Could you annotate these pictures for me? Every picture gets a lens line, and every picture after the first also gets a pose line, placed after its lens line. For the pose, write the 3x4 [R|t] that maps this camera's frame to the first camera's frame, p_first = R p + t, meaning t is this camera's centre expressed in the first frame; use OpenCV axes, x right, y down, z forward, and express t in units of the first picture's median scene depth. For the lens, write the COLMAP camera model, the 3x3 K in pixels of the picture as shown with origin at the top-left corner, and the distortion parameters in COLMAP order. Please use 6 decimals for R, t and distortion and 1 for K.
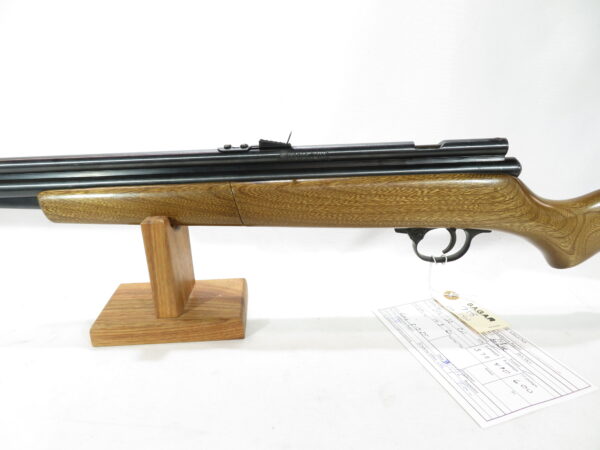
lens RADIAL K [[437.5, 0, 300.0], [0, 437.5, 225.0], [0, 0, 1]] dist [-0.000315, 0.000710]
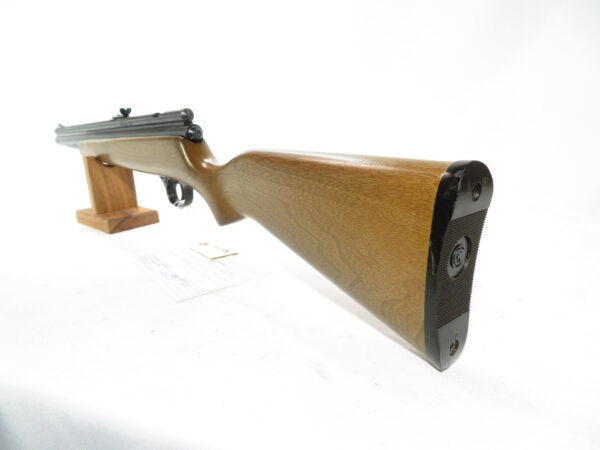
lens RADIAL K [[437.5, 0, 300.0], [0, 437.5, 225.0], [0, 0, 1]] dist [-0.000315, 0.000710]
pose [[0.652487, 0.168333, -0.738867, 1.625526], [-0.193917, 0.979642, 0.051941, -0.000238], [0.732569, 0.109388, 0.671846, 0.428396]]
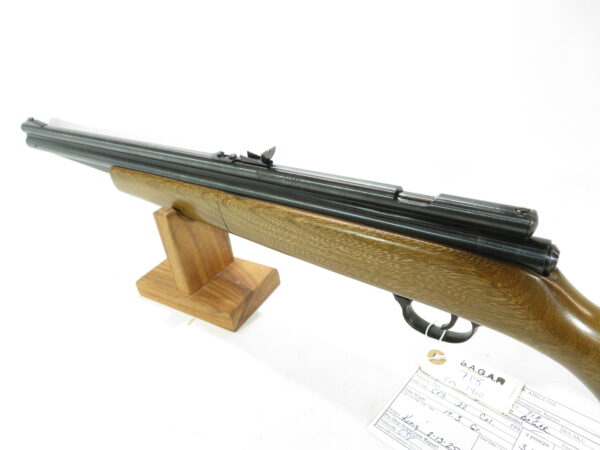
lens RADIAL K [[437.5, 0, 300.0], [0, 437.5, 225.0], [0, 0, 1]] dist [-0.000315, 0.000710]
pose [[0.806549, 0.242271, -0.539244, 0.522578], [-0.106729, 0.956854, 0.270259, -0.302079], [0.581454, -0.160423, 0.797606, 0.299448]]
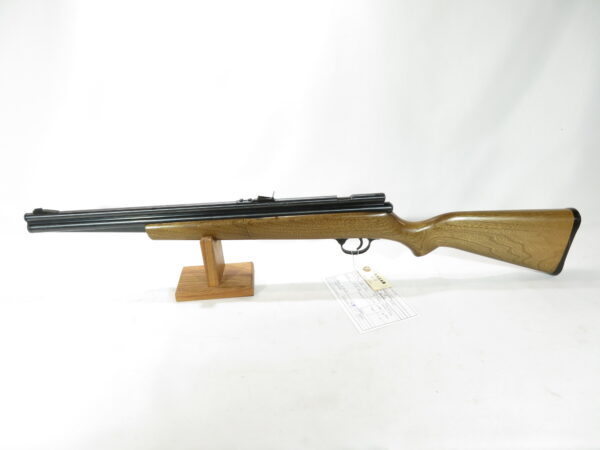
lens RADIAL K [[437.5, 0, 300.0], [0, 437.5, 225.0], [0, 0, 1]] dist [-0.000315, 0.000710]
pose [[0.999696, -0.023745, -0.006654, 0.102684], [0.024386, 0.991998, 0.123874, -0.298287], [0.003659, -0.123999, 0.992276, -0.920014]]
